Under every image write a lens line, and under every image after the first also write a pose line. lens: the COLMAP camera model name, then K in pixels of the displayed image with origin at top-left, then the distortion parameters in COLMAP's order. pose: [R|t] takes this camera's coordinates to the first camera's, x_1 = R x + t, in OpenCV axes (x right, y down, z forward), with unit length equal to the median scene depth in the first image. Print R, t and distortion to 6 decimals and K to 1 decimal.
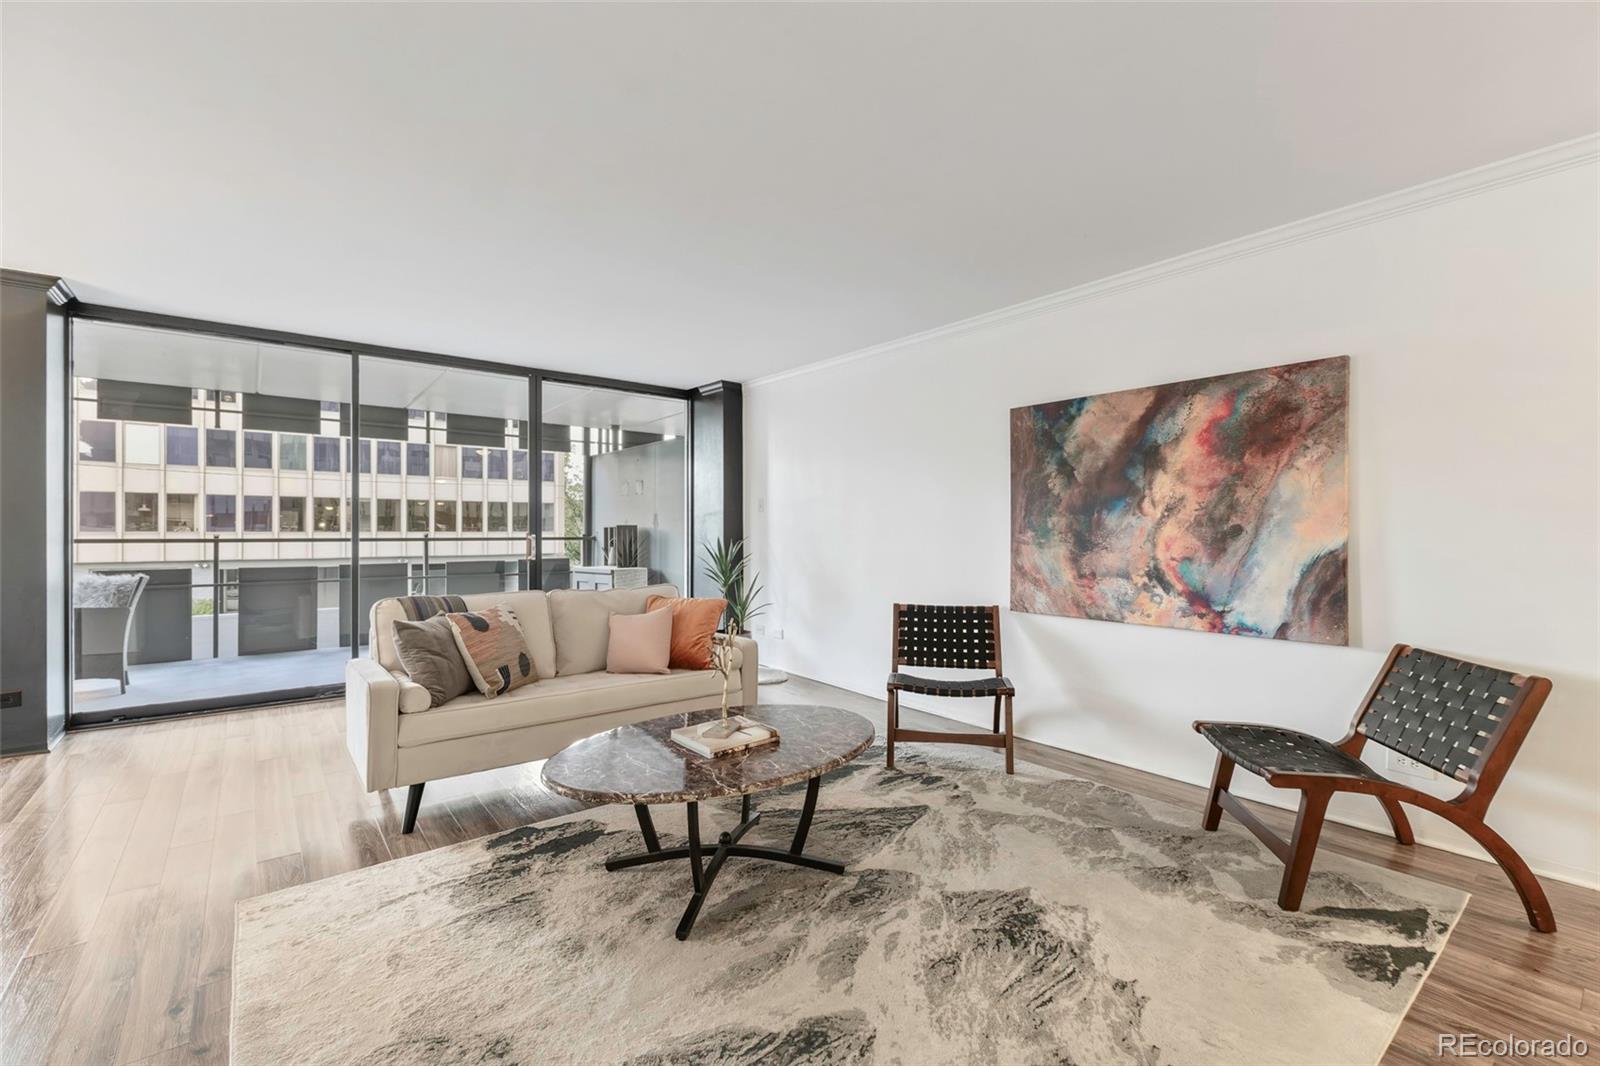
lens RADIAL K [[681.2, 0, 796.3], [0, 681.2, 532.6], [0, 0, 1]] dist [0.000457, -0.000517]
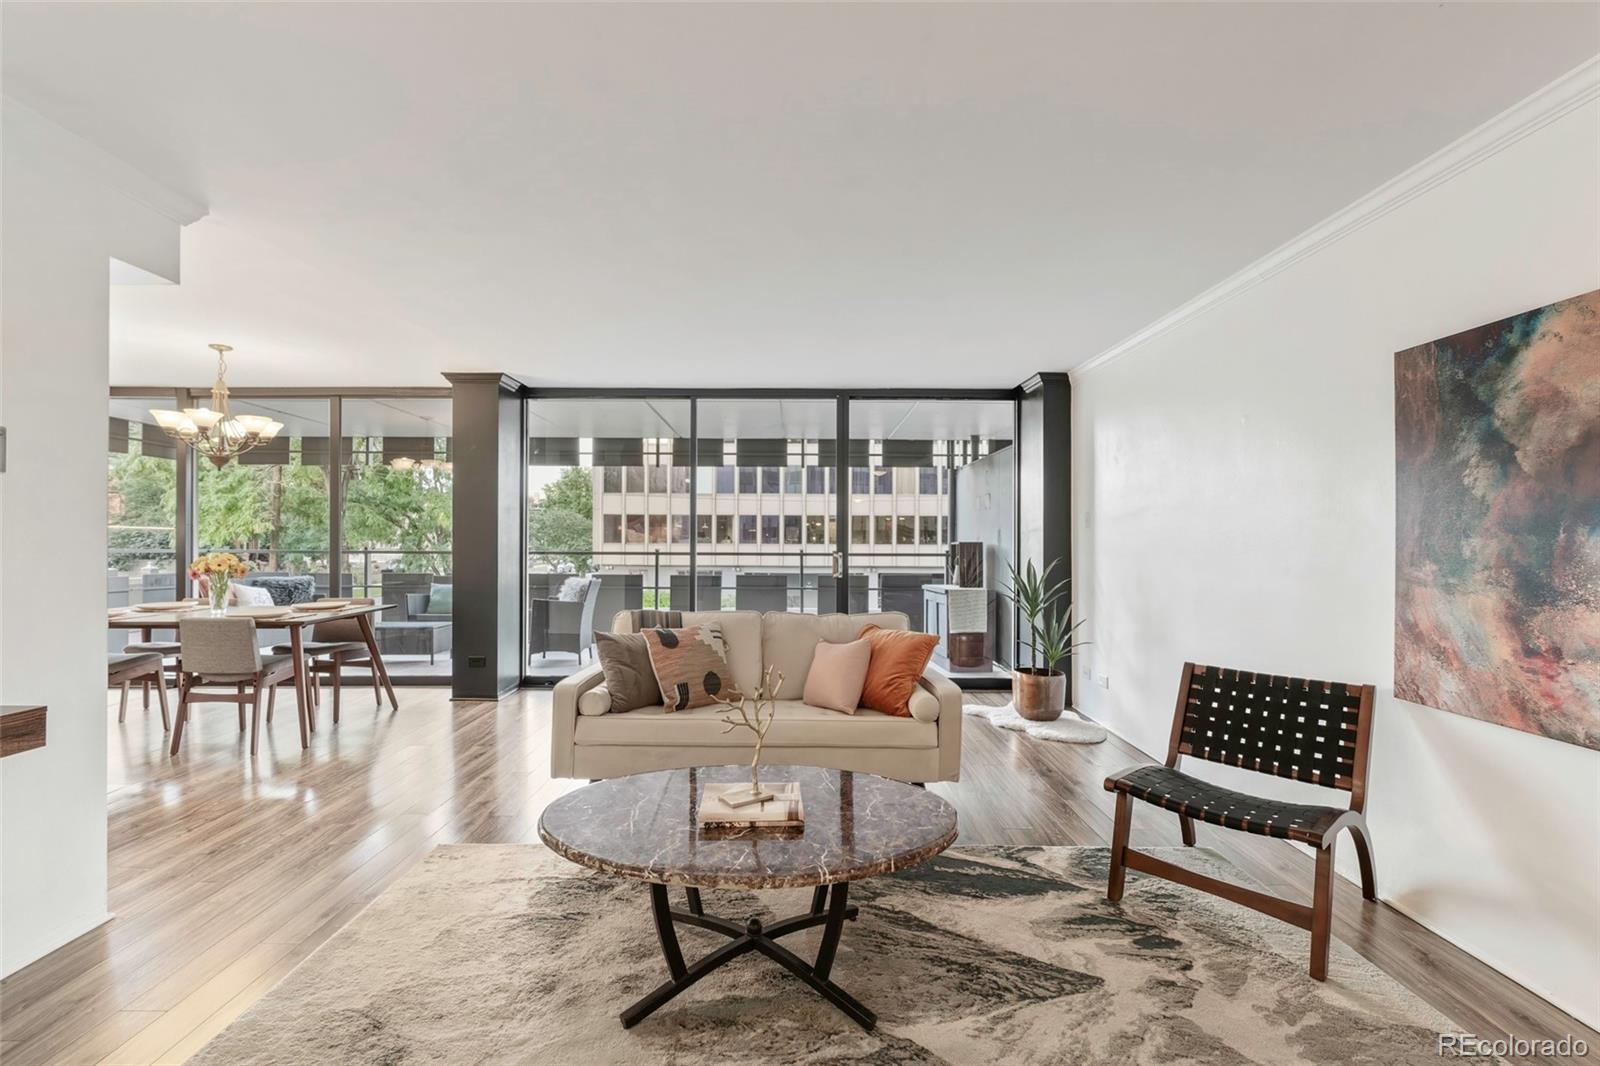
lens RADIAL K [[688.2, 0, 792.8], [0, 688.2, 538.7], [0, 0, 1]] dist [-0.001208, -0.000545]
pose [[0.783199, 0.000349, -0.621771, 0.293803], [-0.005774, 0.999961, -0.006712, -0.015681], [0.621745, 0.008847, 0.783170, 0.228955]]
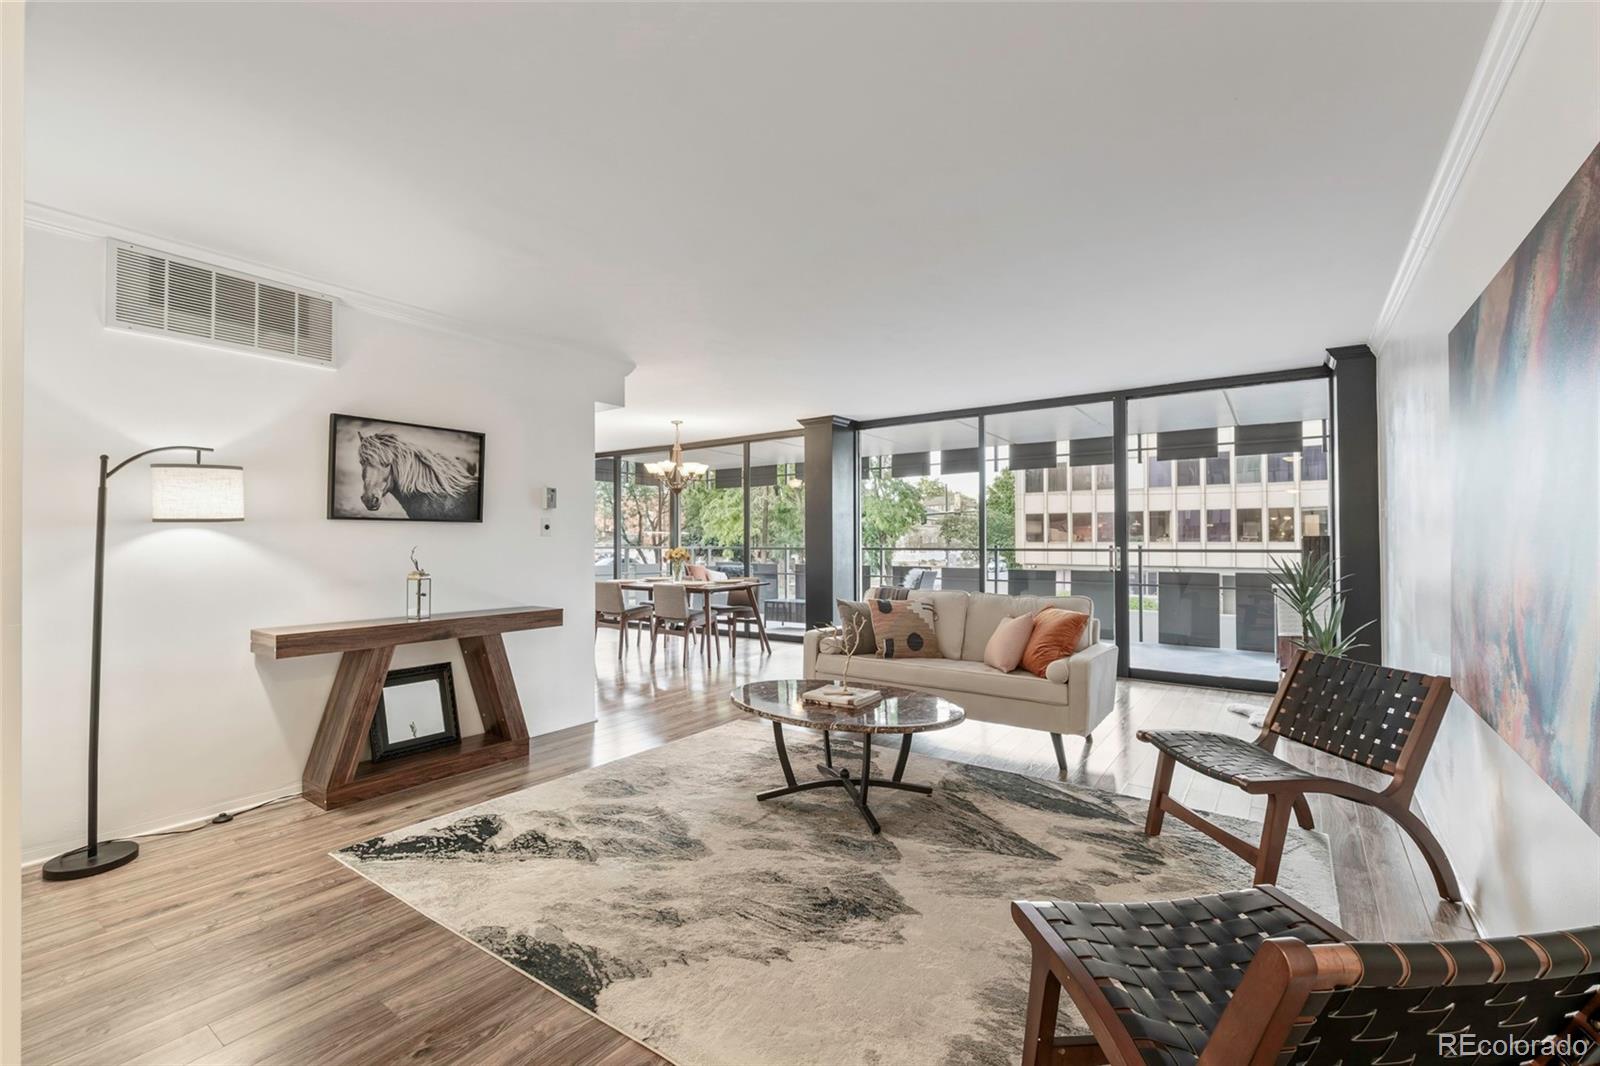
lens RADIAL K [[686.2, 0, 802.4], [0, 686.2, 535.8], [0, 0, 1]] dist [-0.000435, -0.000203]
pose [[0.279094, -0.009241, -0.960219, 0.756312], [0.000529, 0.999955, -0.009469, -0.007156], [0.960264, 0.002135, 0.279087, 0.341680]]
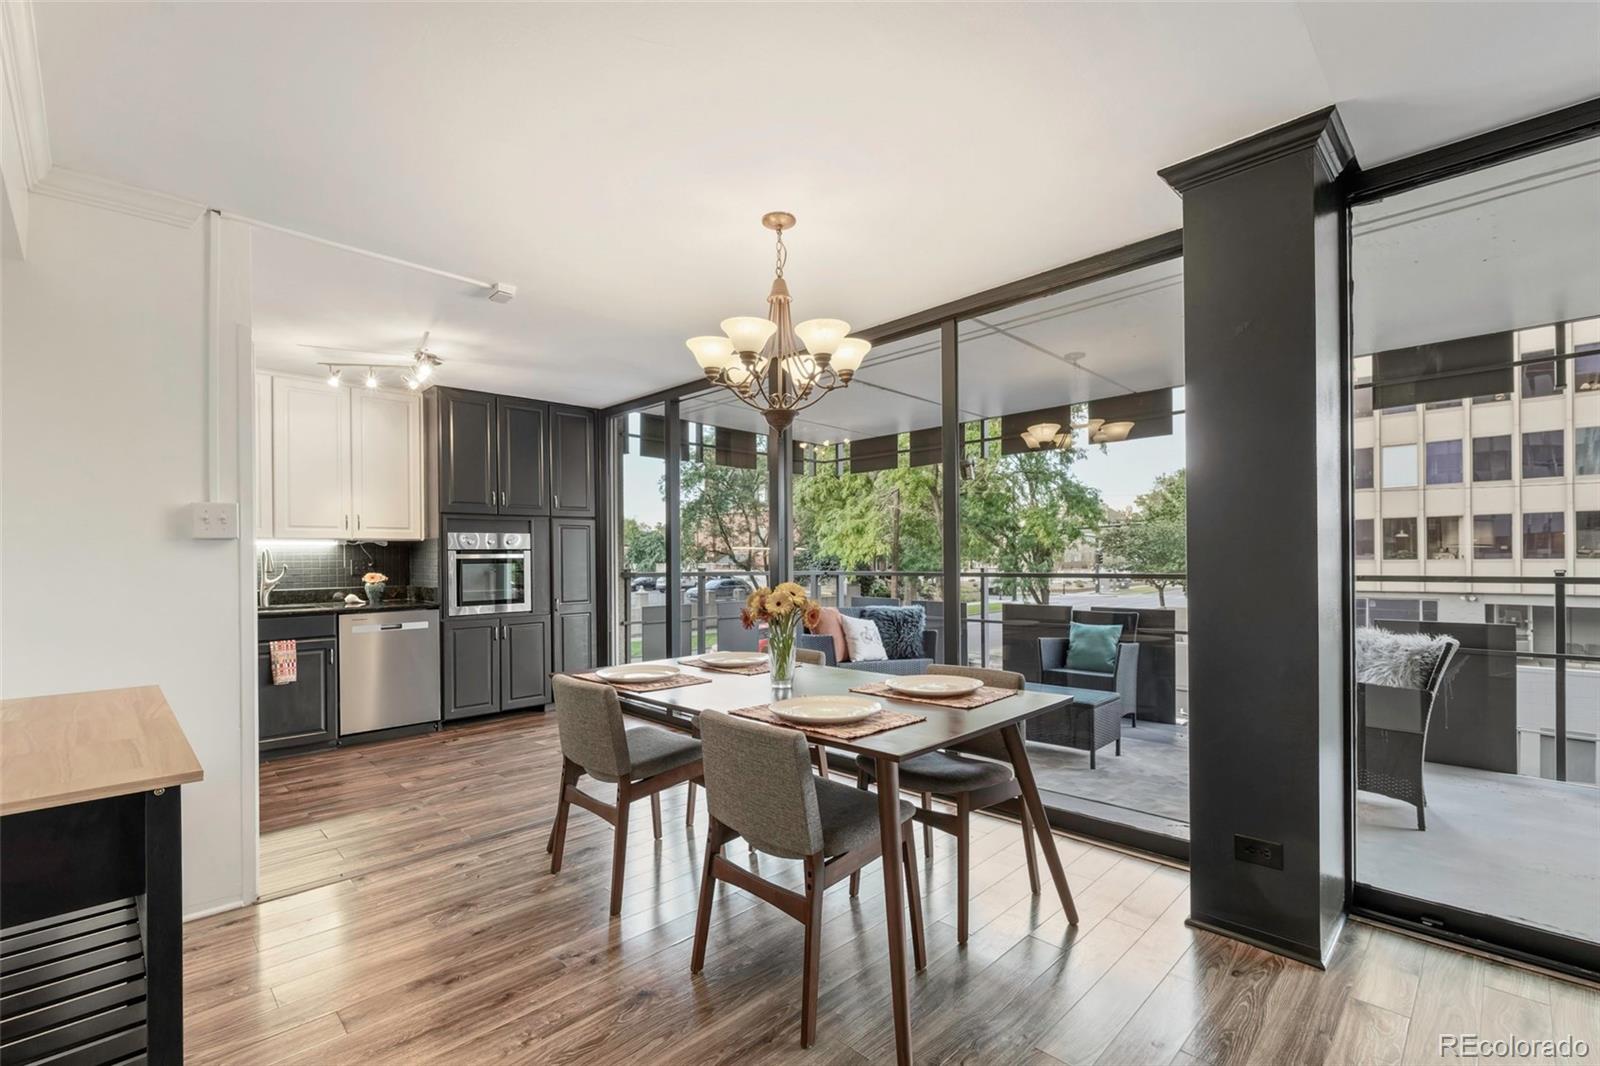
lens RADIAL K [[705.1, 0, 782.0], [0, 705.1, 560.1], [0, 0, 1]] dist [0.001326, 0.000272]
pose [[0.090818, -0.002894, -0.995863, -0.531609], [0.004649, 0.999986, -0.002482, -0.012945], [0.995857, -0.004405, 0.090831, 0.481243]]
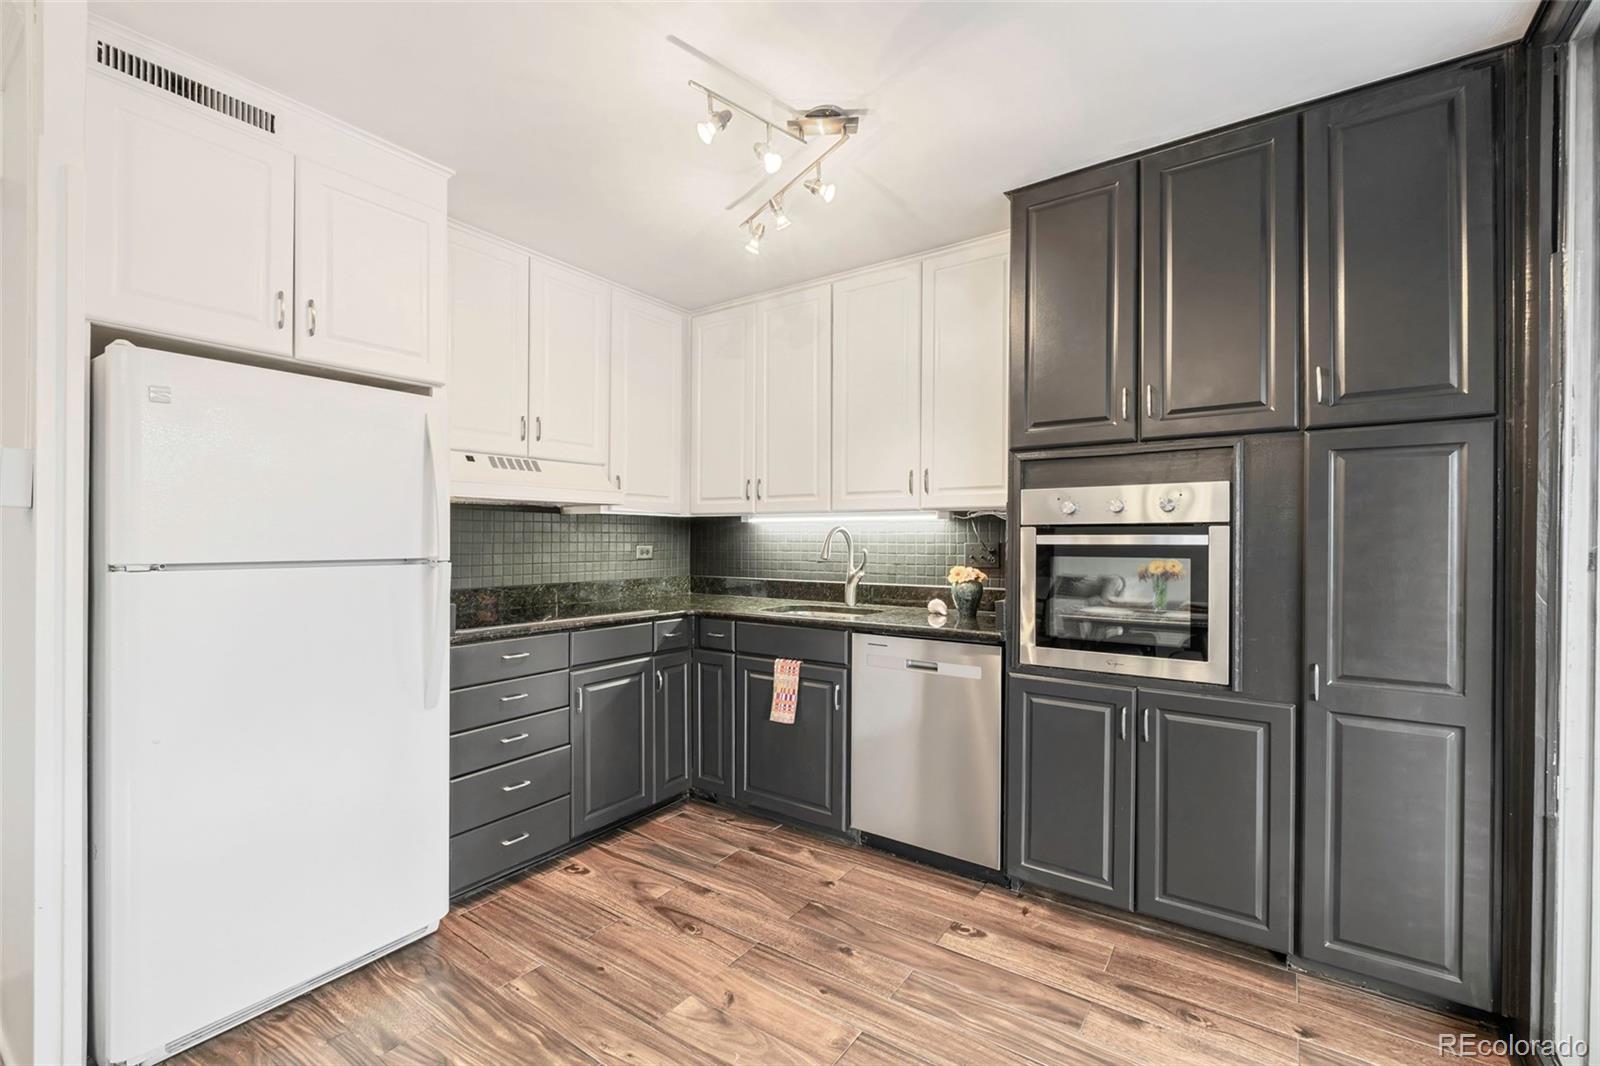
lens RADIAL K [[704.1, 0, 782.6], [0, 704.1, 542.1], [0, 0, 1]] dist [0.000401, -0.000072]
pose [[-0.958606, -0.008606, -0.284604, -1.552109], [-0.011965, 0.999878, 0.010067, -0.027731], [0.284483, 0.013055, -0.958592, 0.524925]]
